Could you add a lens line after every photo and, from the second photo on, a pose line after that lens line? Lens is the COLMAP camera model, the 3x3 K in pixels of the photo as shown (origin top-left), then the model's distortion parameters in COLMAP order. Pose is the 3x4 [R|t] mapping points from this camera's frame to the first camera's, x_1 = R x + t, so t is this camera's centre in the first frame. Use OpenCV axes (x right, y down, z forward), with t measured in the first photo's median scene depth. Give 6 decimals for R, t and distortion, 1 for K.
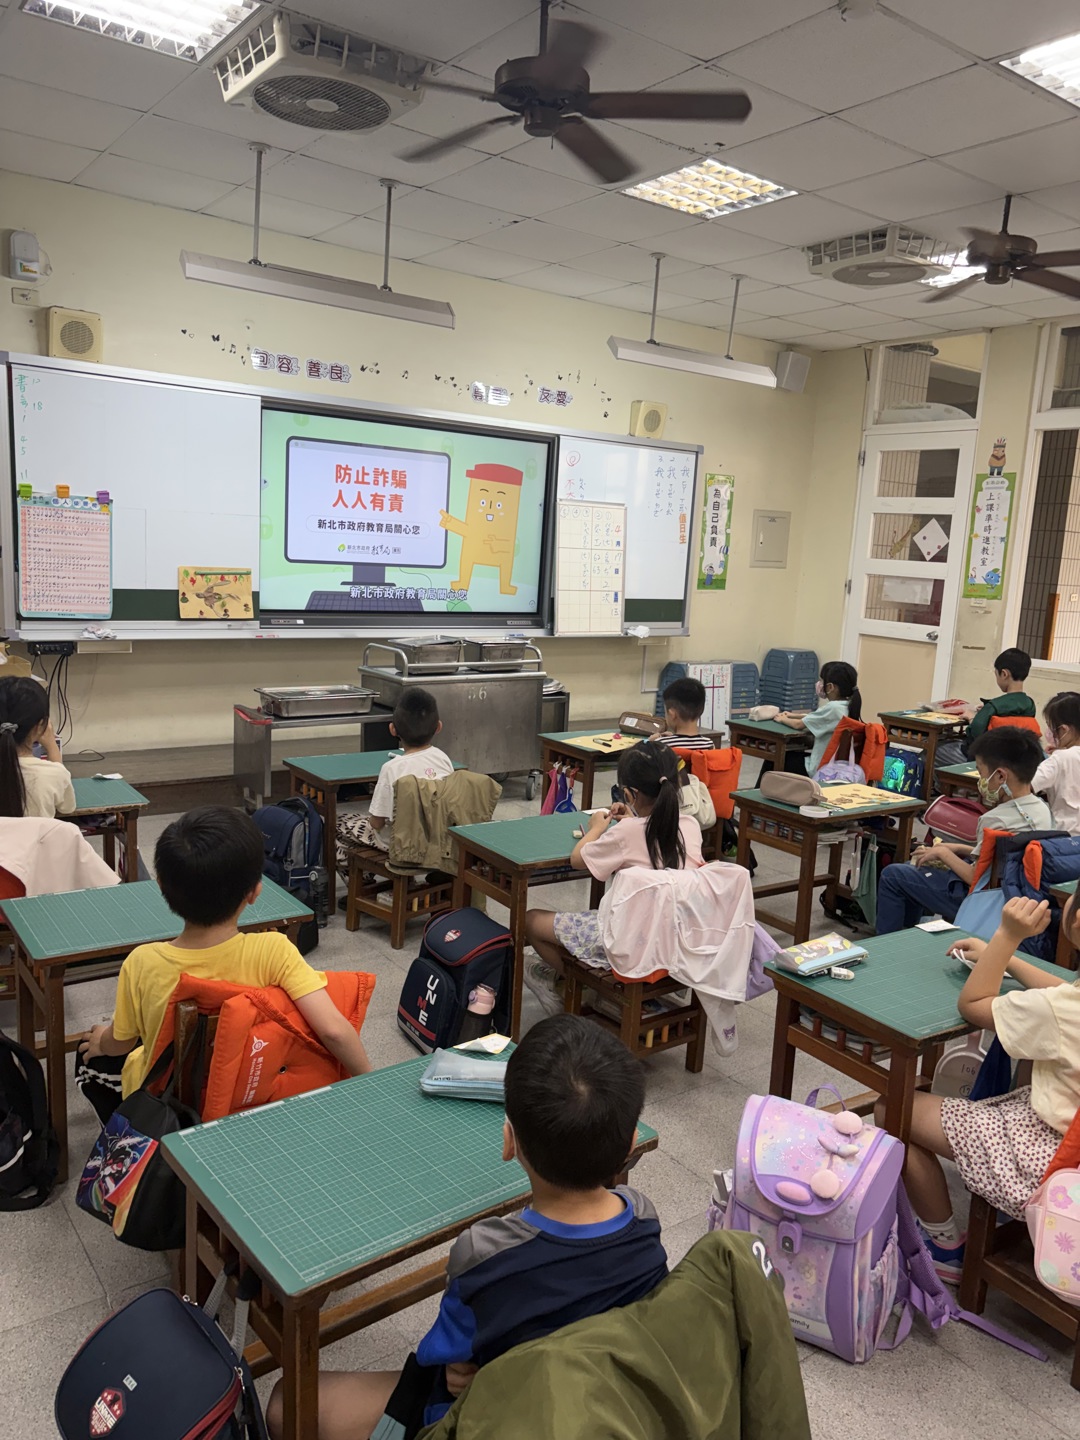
lens RADIAL K [[1103.6, 0, 530.2], [0, 1103.6, 724.3], [0, 0, 1]] dist [0.020508, -0.021120]
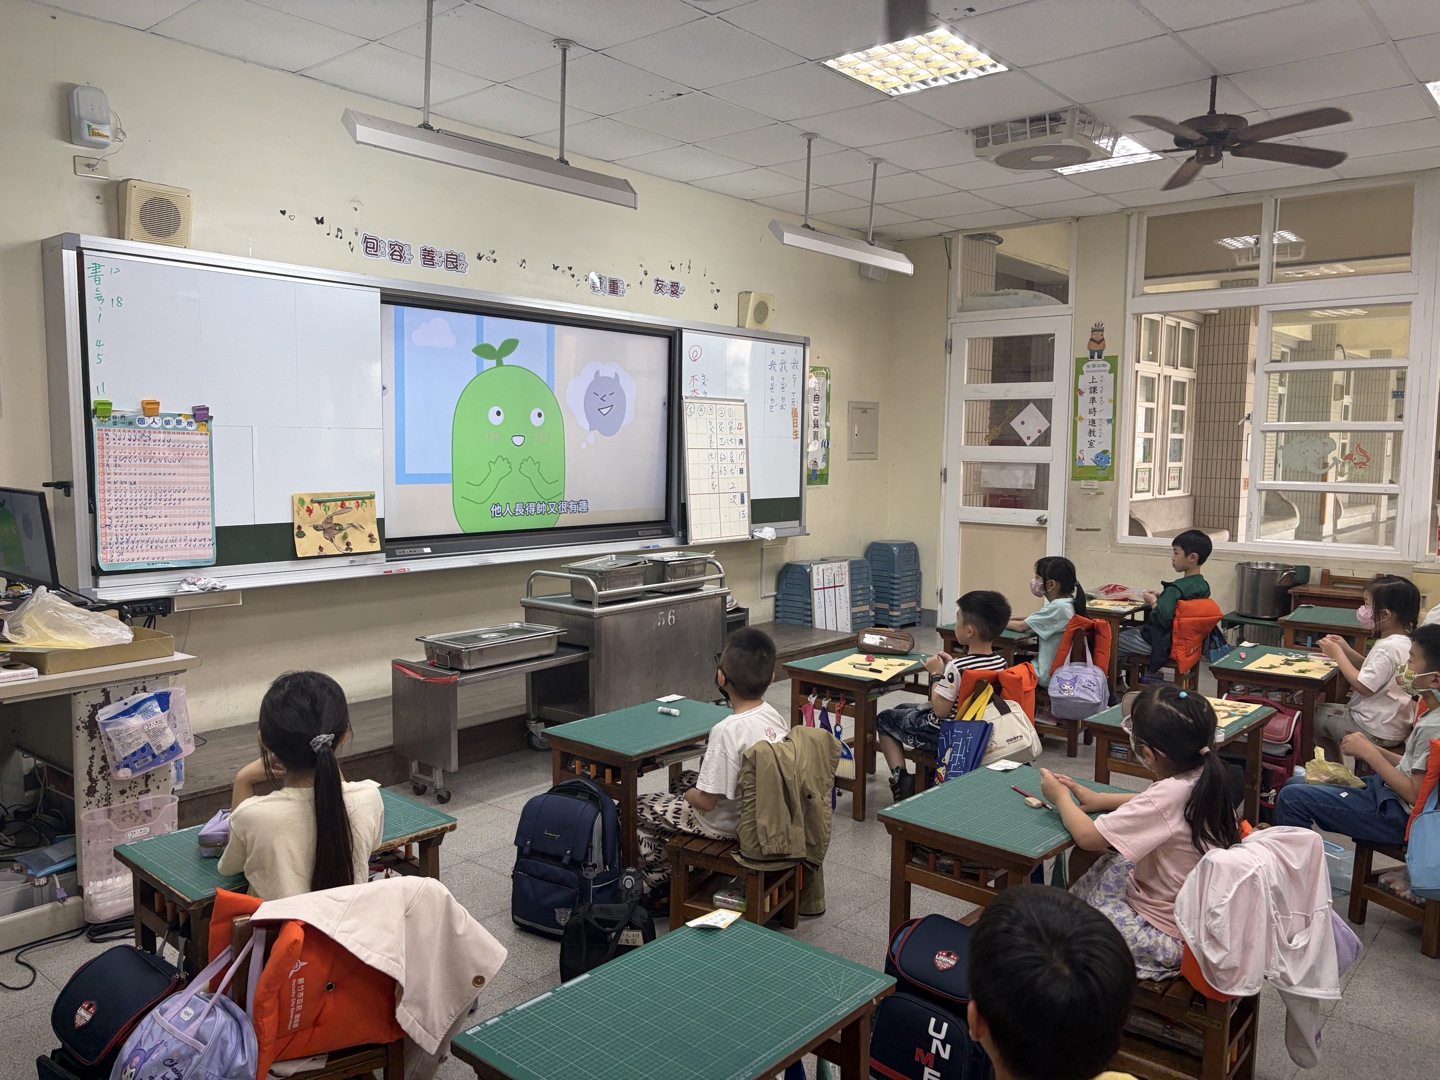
lens RADIAL K [[1103.6, 0, 723.0], [0, 1103.6, 540.2], [0, 0, 1]] dist [0.020508, -0.021120]
pose [[0.970919, -0.064207, 0.230636, -0.202878], [0.079966, 0.995012, -0.059634, -0.035292], [-0.225657, 0.076343, 0.971211, 0.140688]]
